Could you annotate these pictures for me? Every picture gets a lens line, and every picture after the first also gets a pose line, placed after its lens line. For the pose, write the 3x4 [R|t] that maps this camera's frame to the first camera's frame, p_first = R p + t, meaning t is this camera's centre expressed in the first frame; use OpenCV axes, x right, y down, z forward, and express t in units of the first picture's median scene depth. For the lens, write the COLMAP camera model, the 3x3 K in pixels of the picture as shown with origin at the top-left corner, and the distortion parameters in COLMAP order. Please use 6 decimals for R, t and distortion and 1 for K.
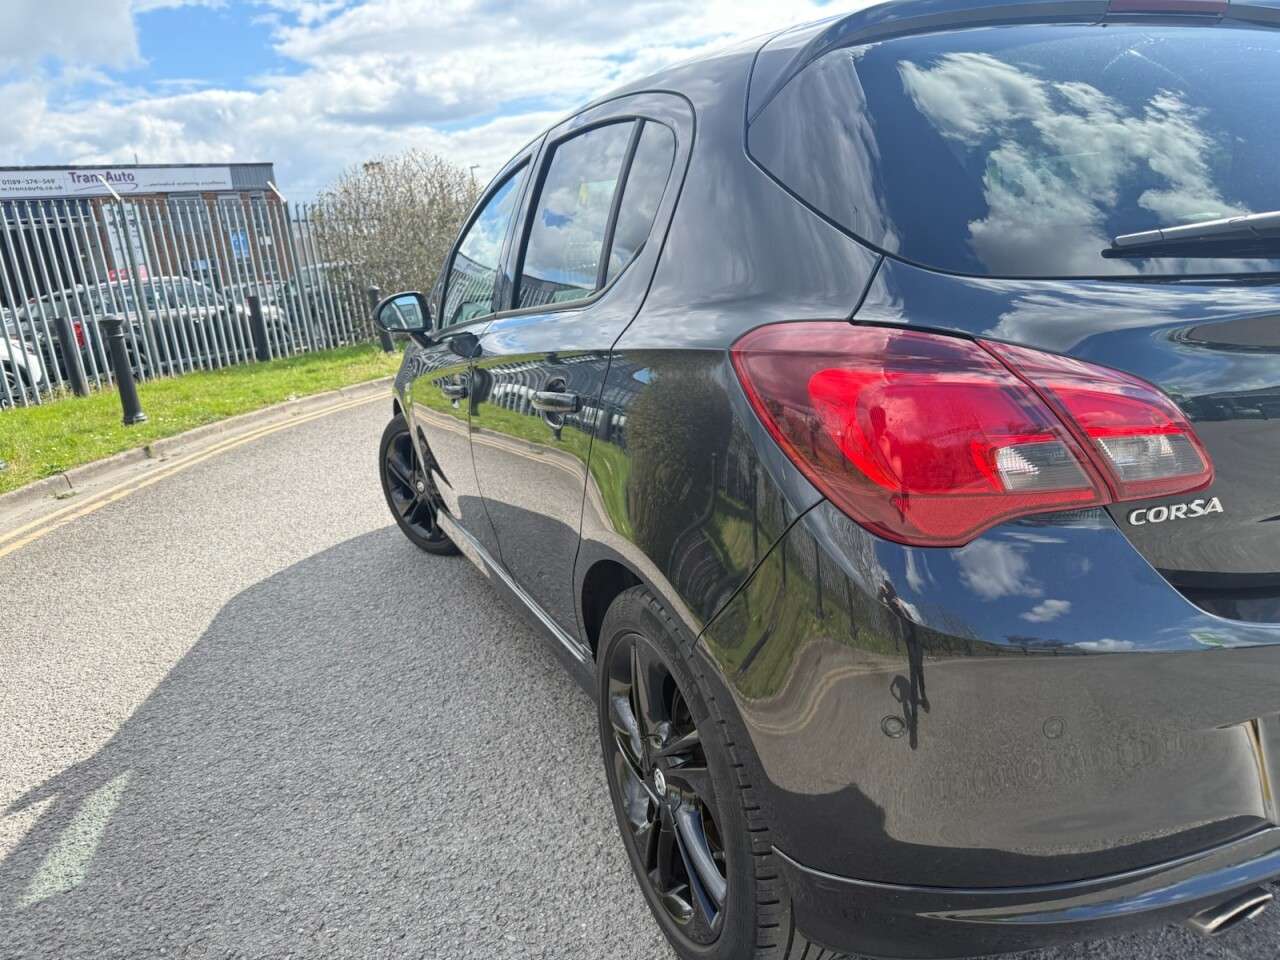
lens RADIAL K [[900.4, 0, 640.8], [0, 900.4, 484.9], [0, 0, 1]] dist [0.022641, -0.029931]
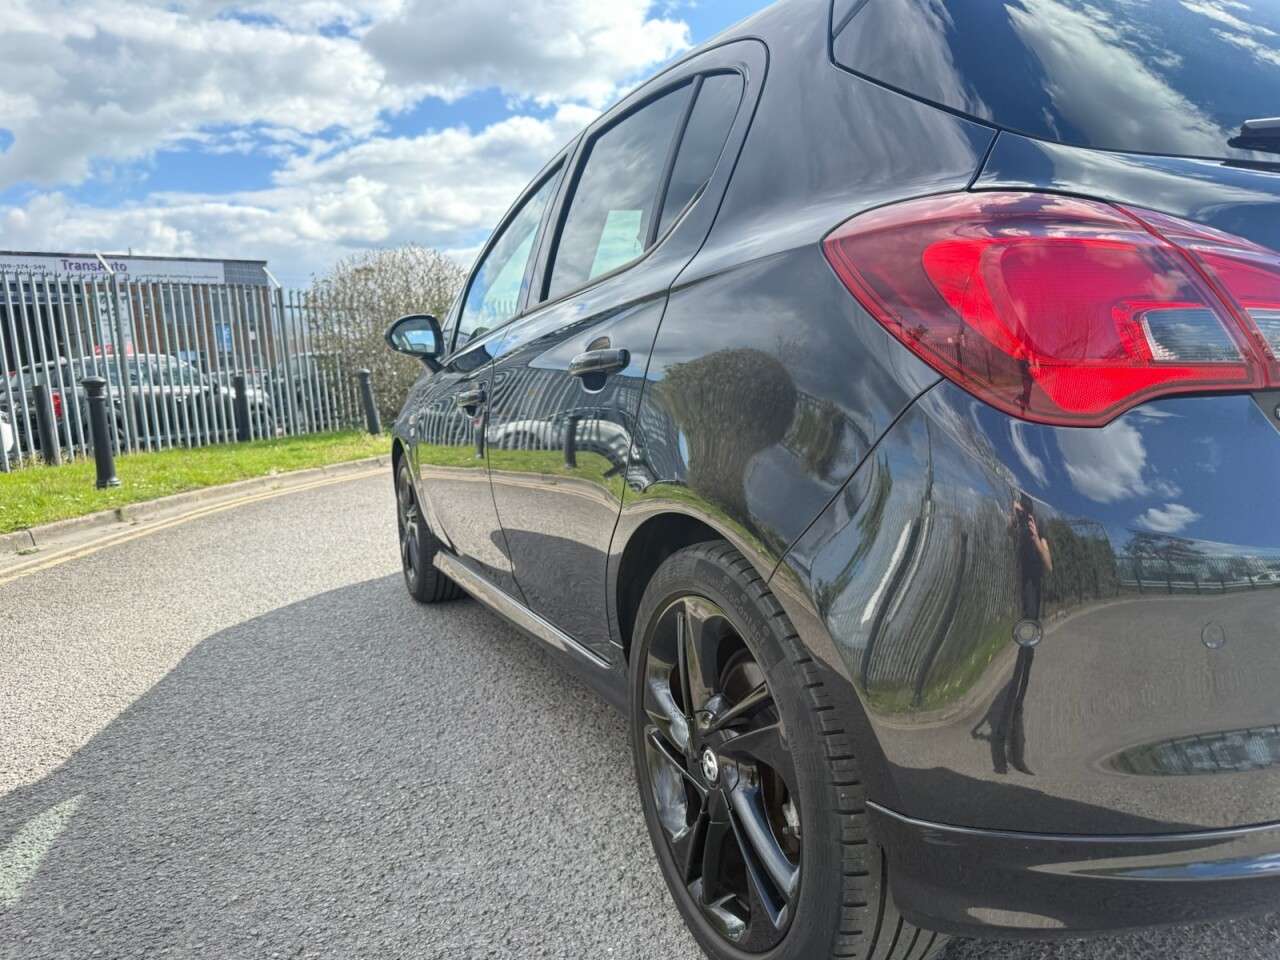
lens RADIAL K [[909.4, 0, 640.0], [0, 909.4, 480.0], [0, 0, 1]] dist [0.014692, -0.015053]
pose [[0.999124, 0.033413, 0.025186, -0.043528], [-0.029639, 0.990035, -0.137671, 0.099344], [-0.029535, 0.136804, 0.990158, 0.047970]]
